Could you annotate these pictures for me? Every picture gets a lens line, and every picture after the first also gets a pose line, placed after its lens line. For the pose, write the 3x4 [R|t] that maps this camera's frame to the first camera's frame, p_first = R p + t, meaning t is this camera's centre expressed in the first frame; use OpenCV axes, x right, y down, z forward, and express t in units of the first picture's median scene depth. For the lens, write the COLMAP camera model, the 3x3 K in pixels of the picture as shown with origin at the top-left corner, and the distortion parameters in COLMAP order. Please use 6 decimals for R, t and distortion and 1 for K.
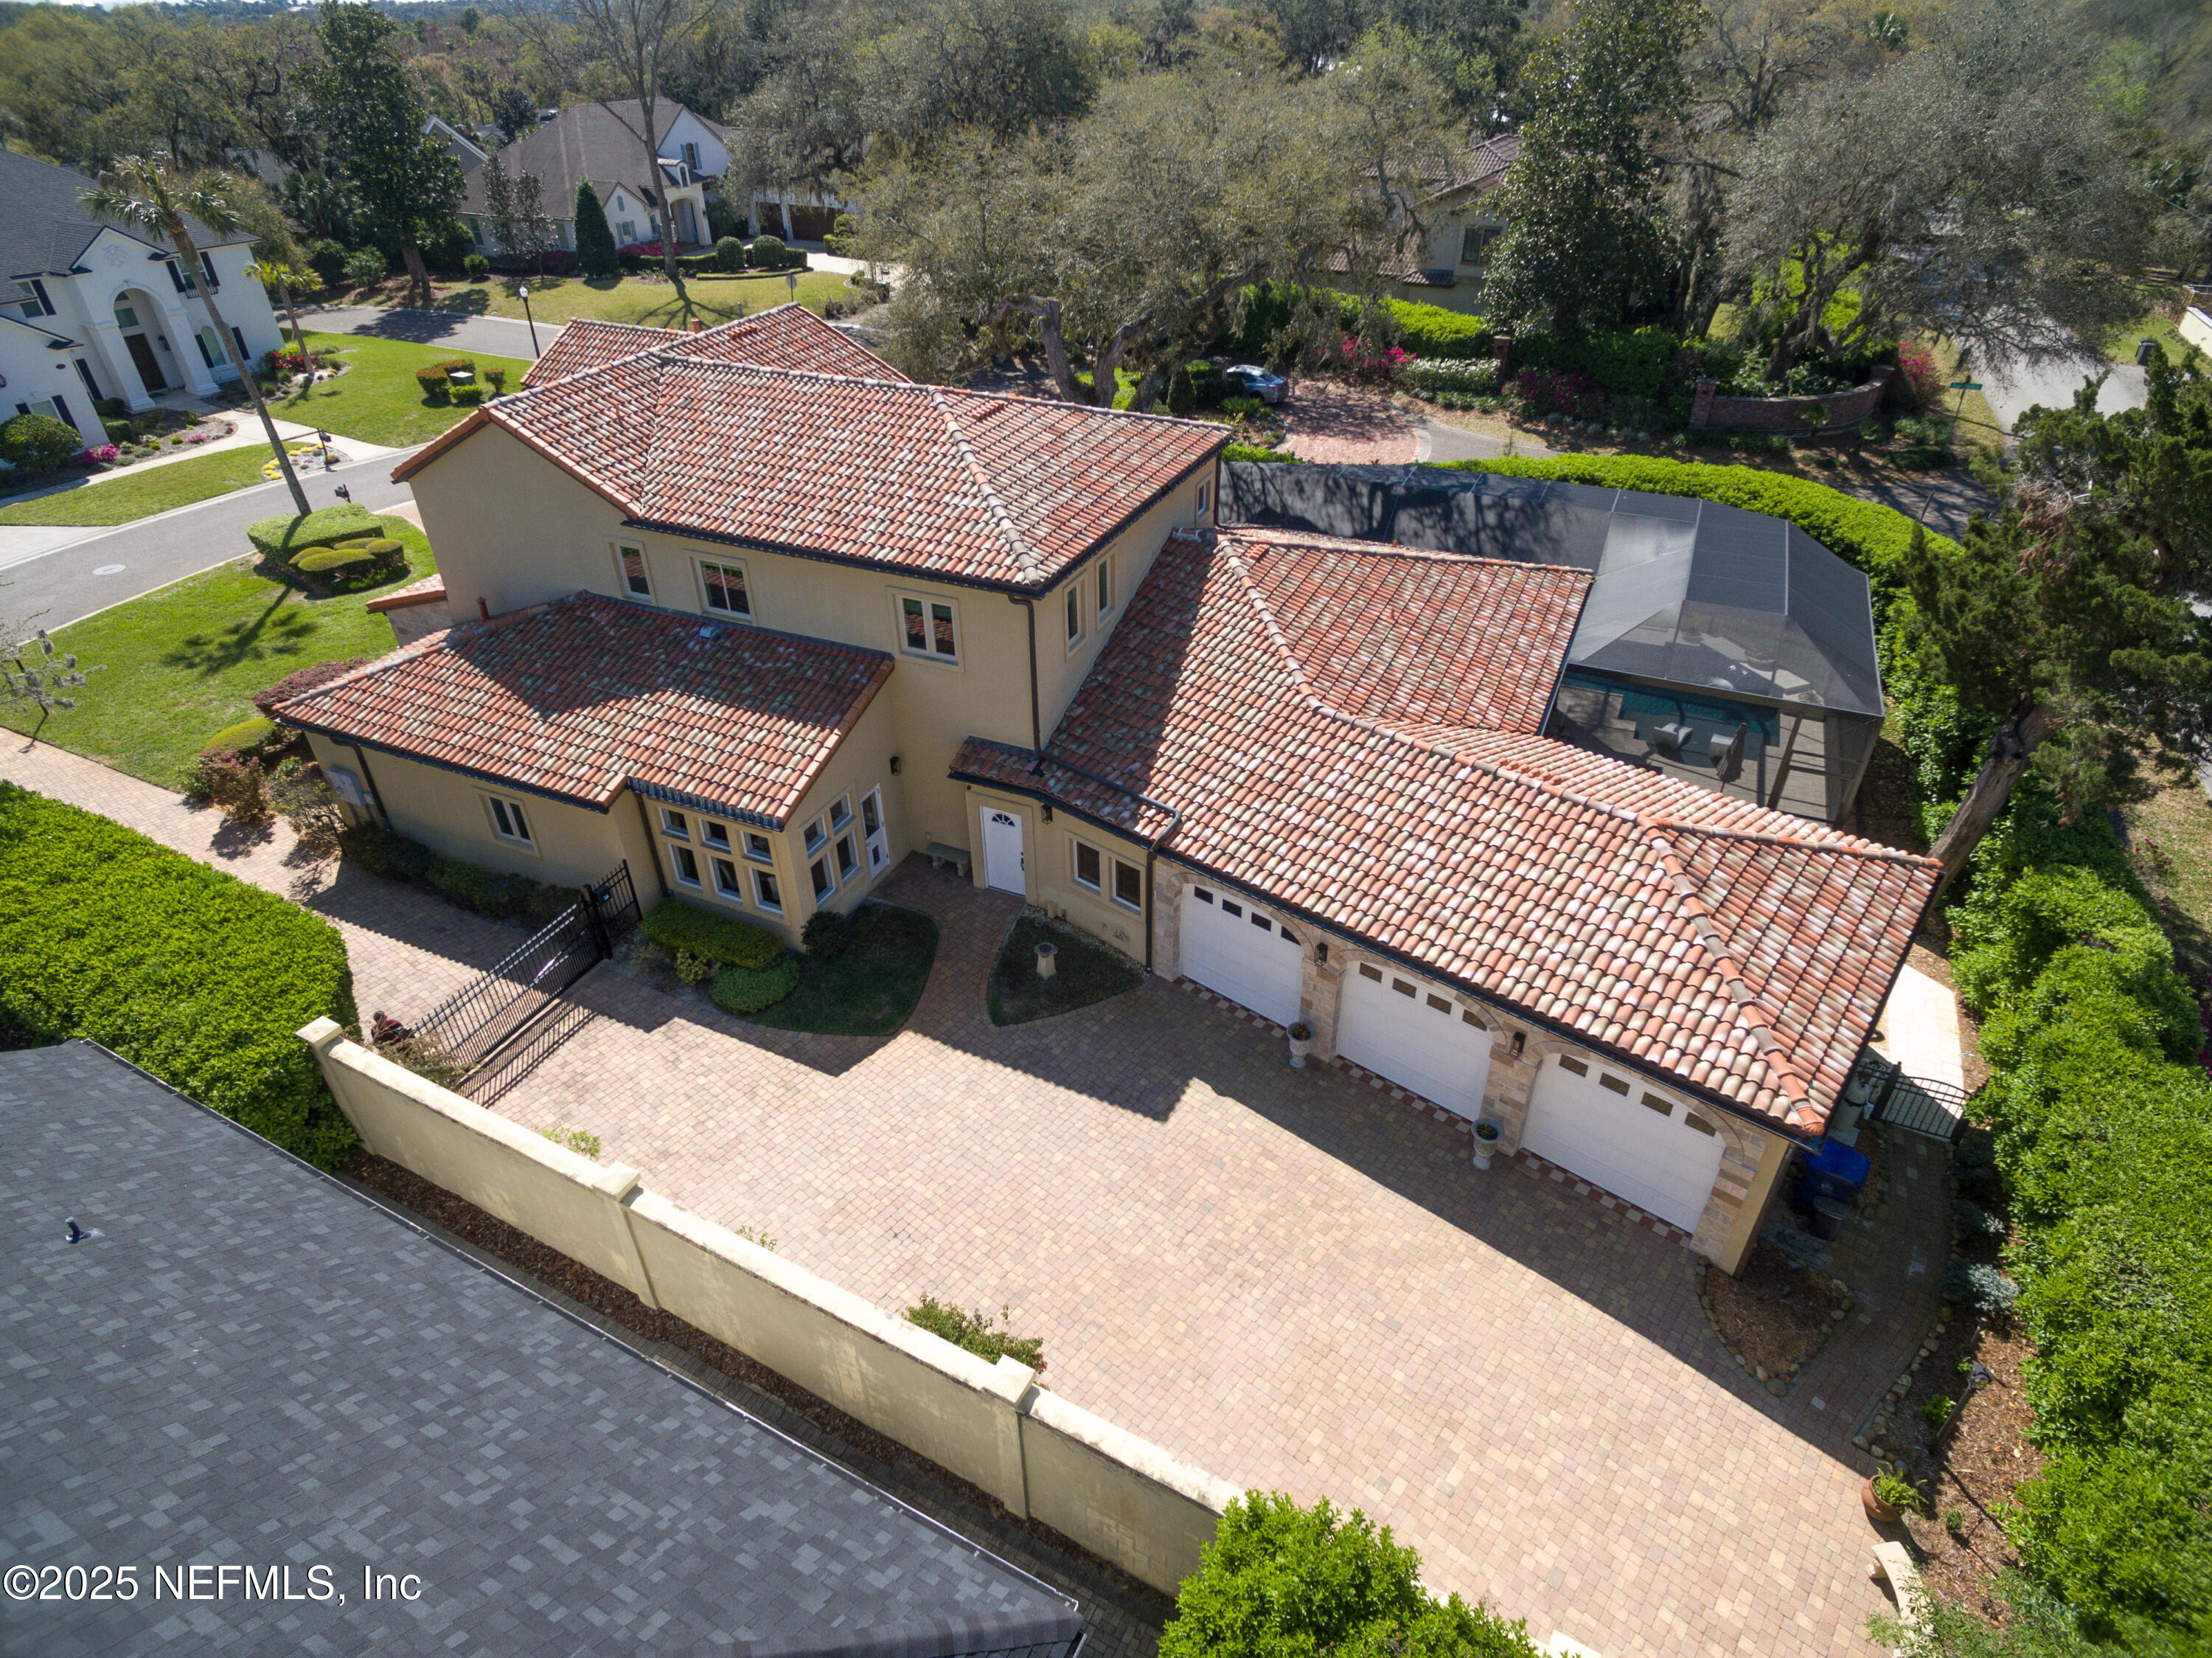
lens RADIAL K [[1282.8, 0, 1106.0], [0, 1282.8, 829.0], [0, 0, 1]] dist [-0.001299, -0.000361]
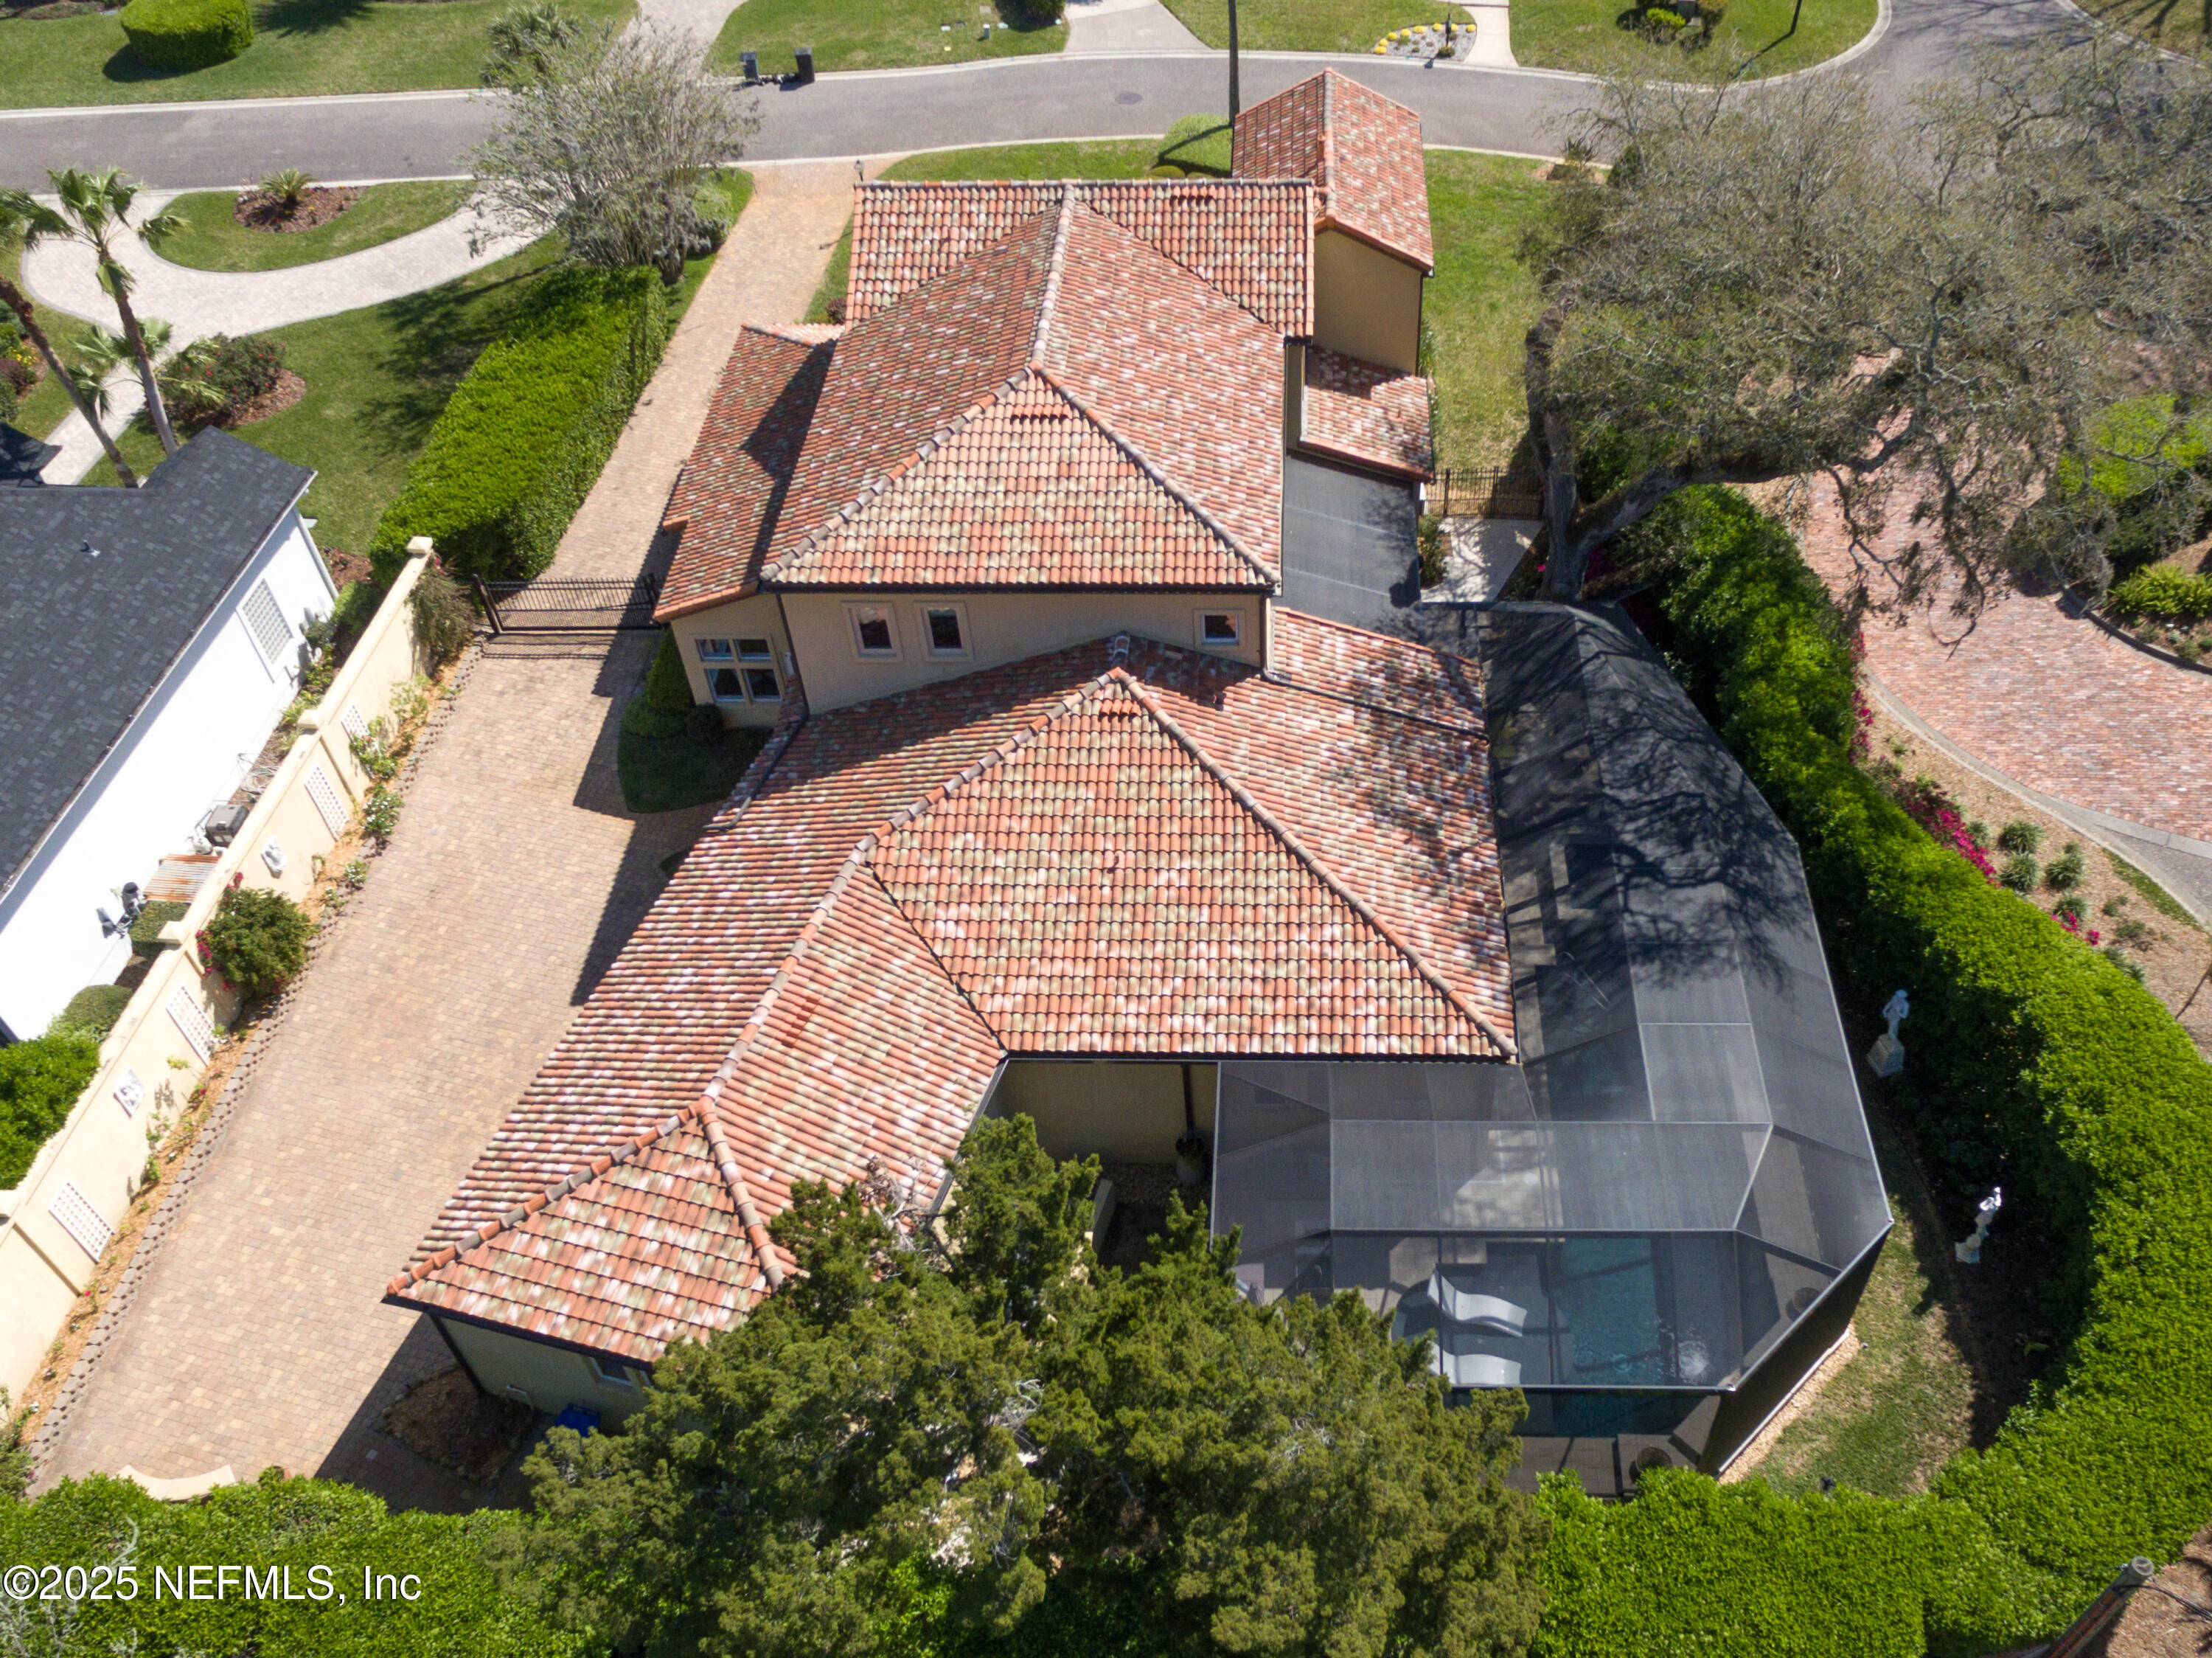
lens RADIAL K [[1839.9, 0, 1245.7], [0, 1839.9, 928.2], [0, 0, 1]] dist [0.004148, 0.012871]
pose [[0.403116, 0.684633, -0.607268, 1.115998], [-0.500766, 0.720435, 0.479799, -0.824949], [0.765983, 0.110685, 0.633260, 0.310903]]
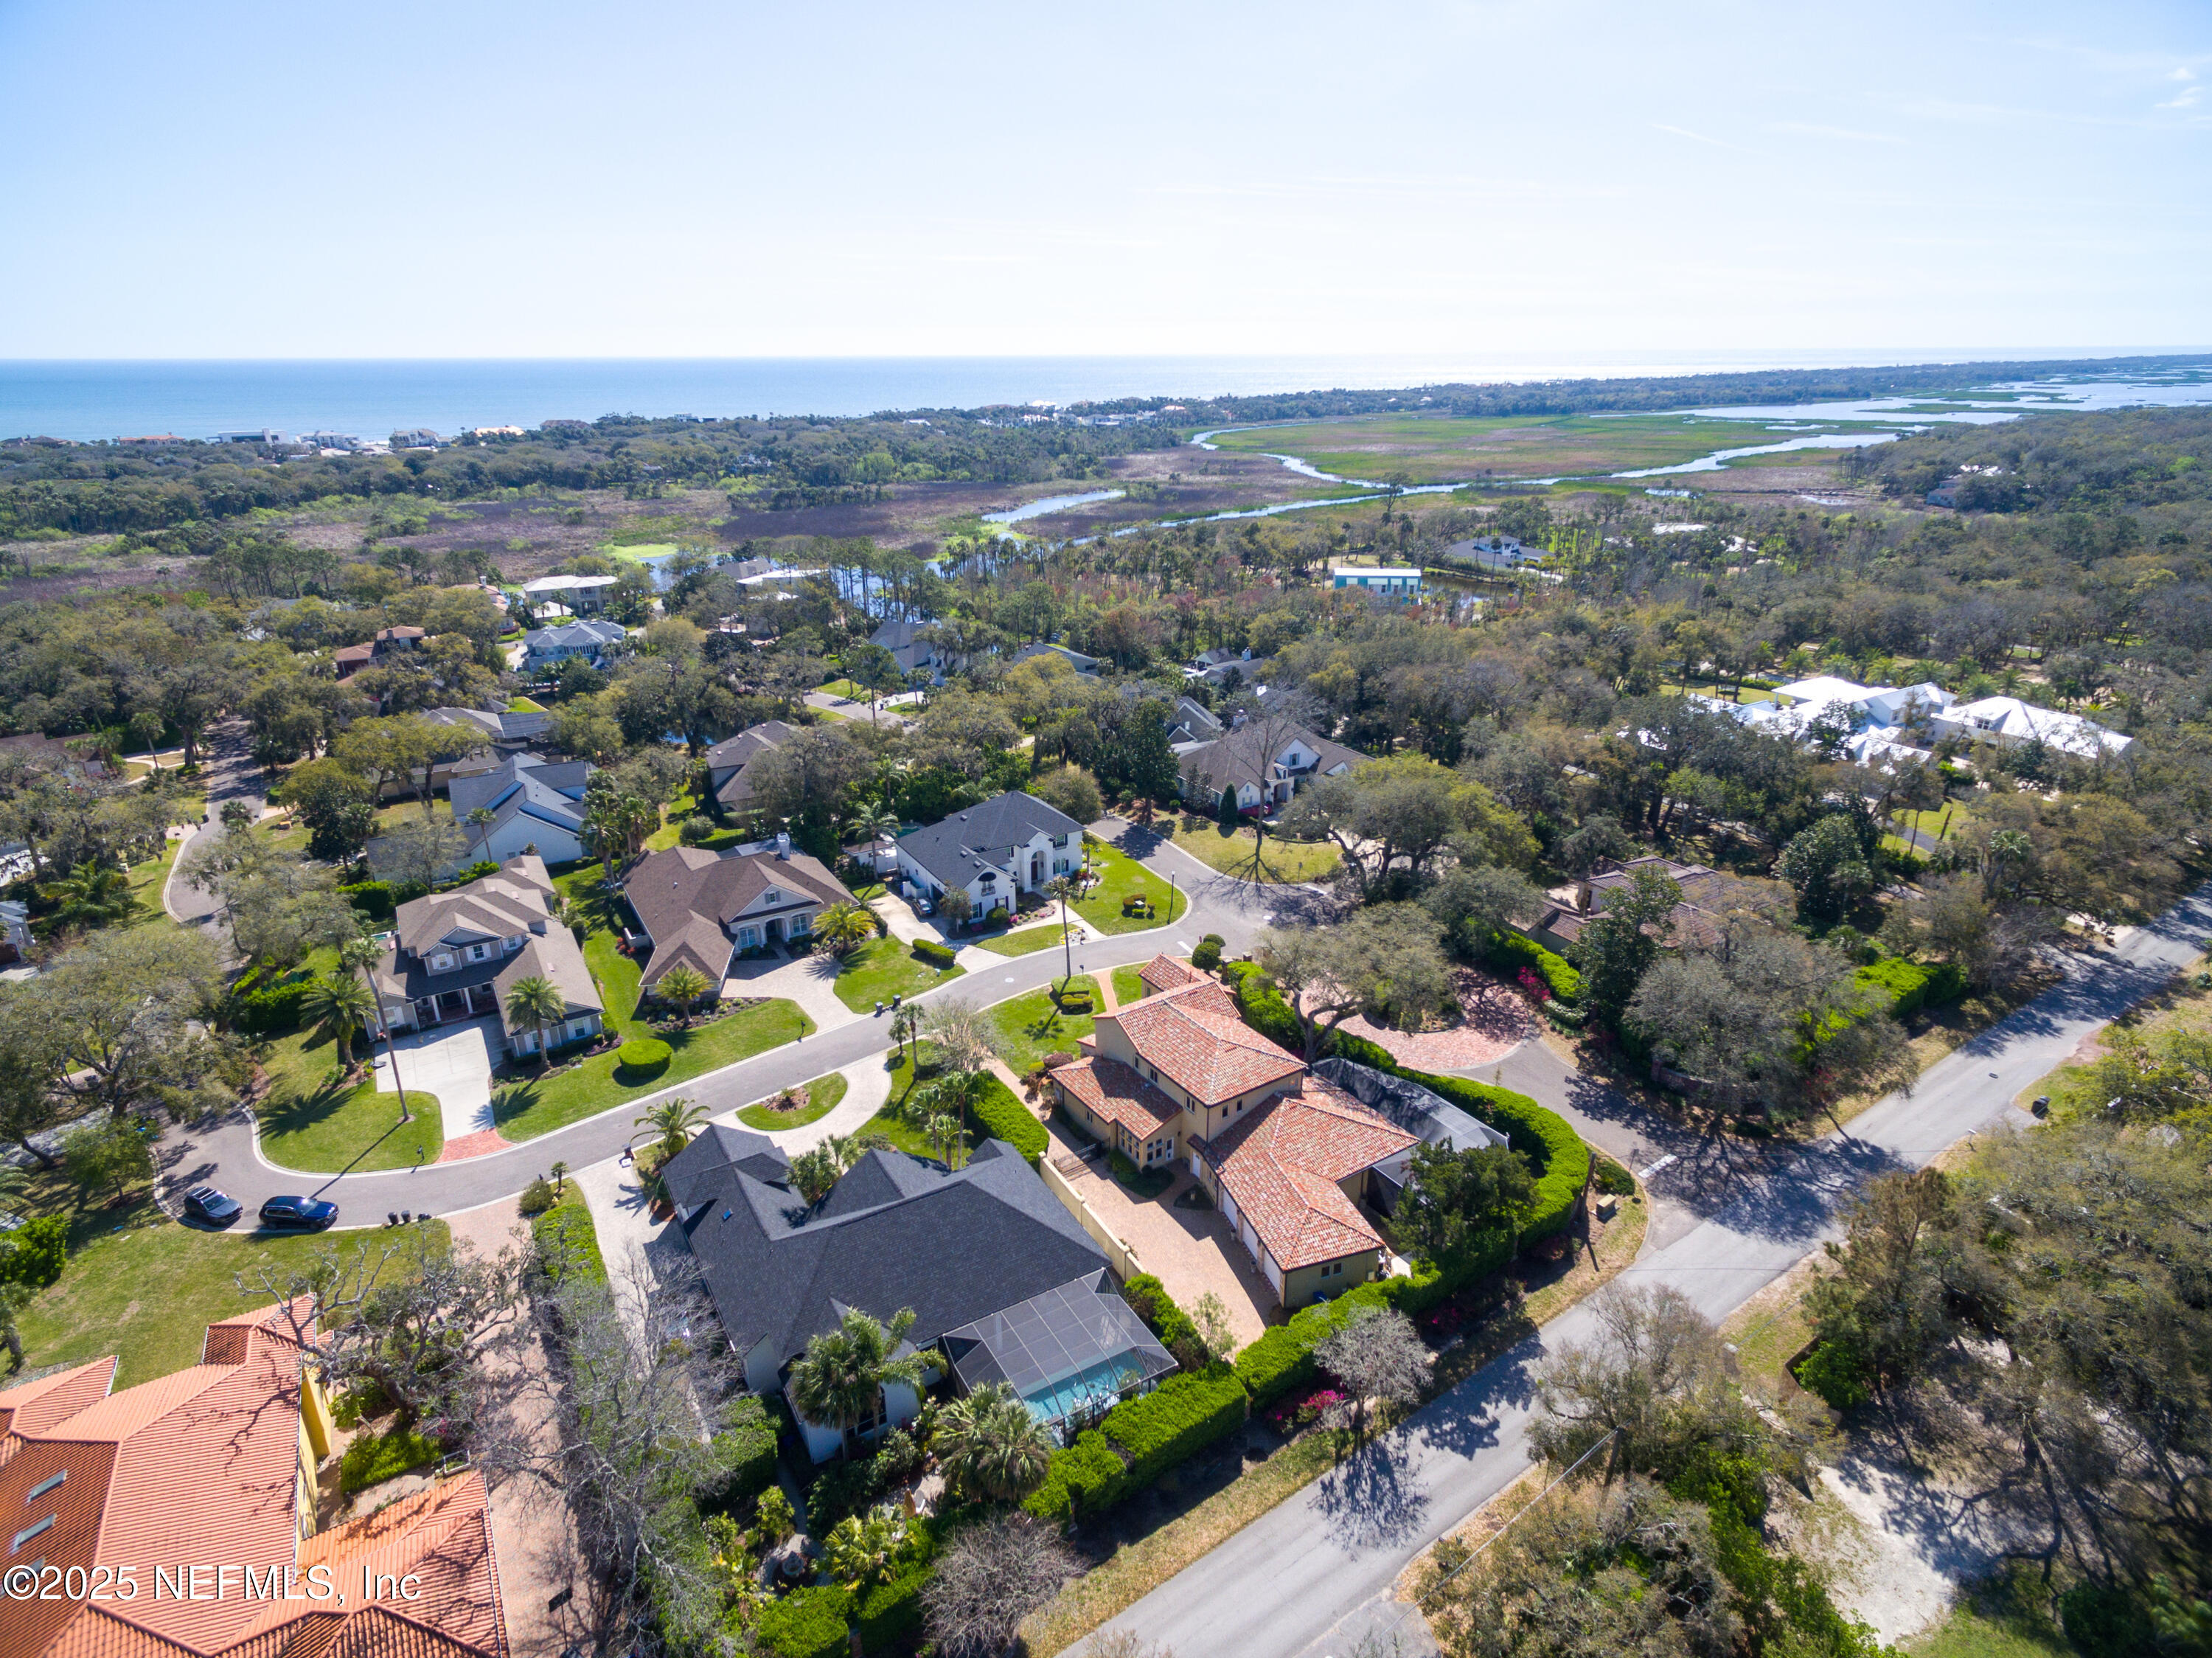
lens RADIAL K [[1233.6, 0, 1106.0], [0, 1233.6, 829.0], [0, 0, 1]] dist [0.008324, -0.001669]
pose [[0.856108, 0.196810, -0.477854, 1.266673], [-0.292571, 0.946778, -0.134218, -0.363446], [0.426006, 0.254712, 0.868125, -2.604930]]
